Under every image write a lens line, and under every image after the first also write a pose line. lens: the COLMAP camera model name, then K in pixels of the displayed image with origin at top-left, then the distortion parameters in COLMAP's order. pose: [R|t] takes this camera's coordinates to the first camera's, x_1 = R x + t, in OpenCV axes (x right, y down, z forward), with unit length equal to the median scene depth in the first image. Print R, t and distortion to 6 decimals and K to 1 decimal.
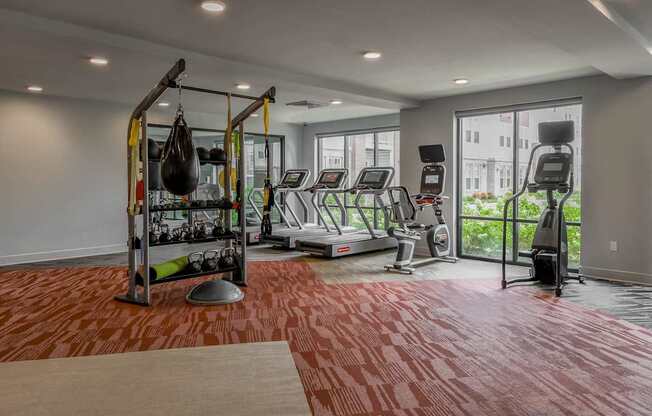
lens RADIAL K [[456.3, 0, 326.0], [0, 456.3, 208.0], [0, 0, 1]] dist [0.003772, -0.003417]
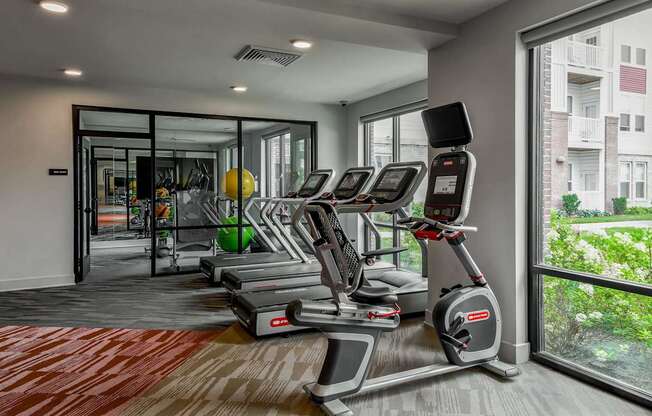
lens RADIAL K [[485.9, 0, 327.1], [0, 485.9, 196.9], [0, 0, 1]] dist [0.047020, -0.000246]
pose [[0.948869, 0.008514, -0.315556, 0.265046], [-0.019624, 0.999294, -0.032049, -0.033188], [0.315060, 0.036603, 0.948366, 0.505877]]
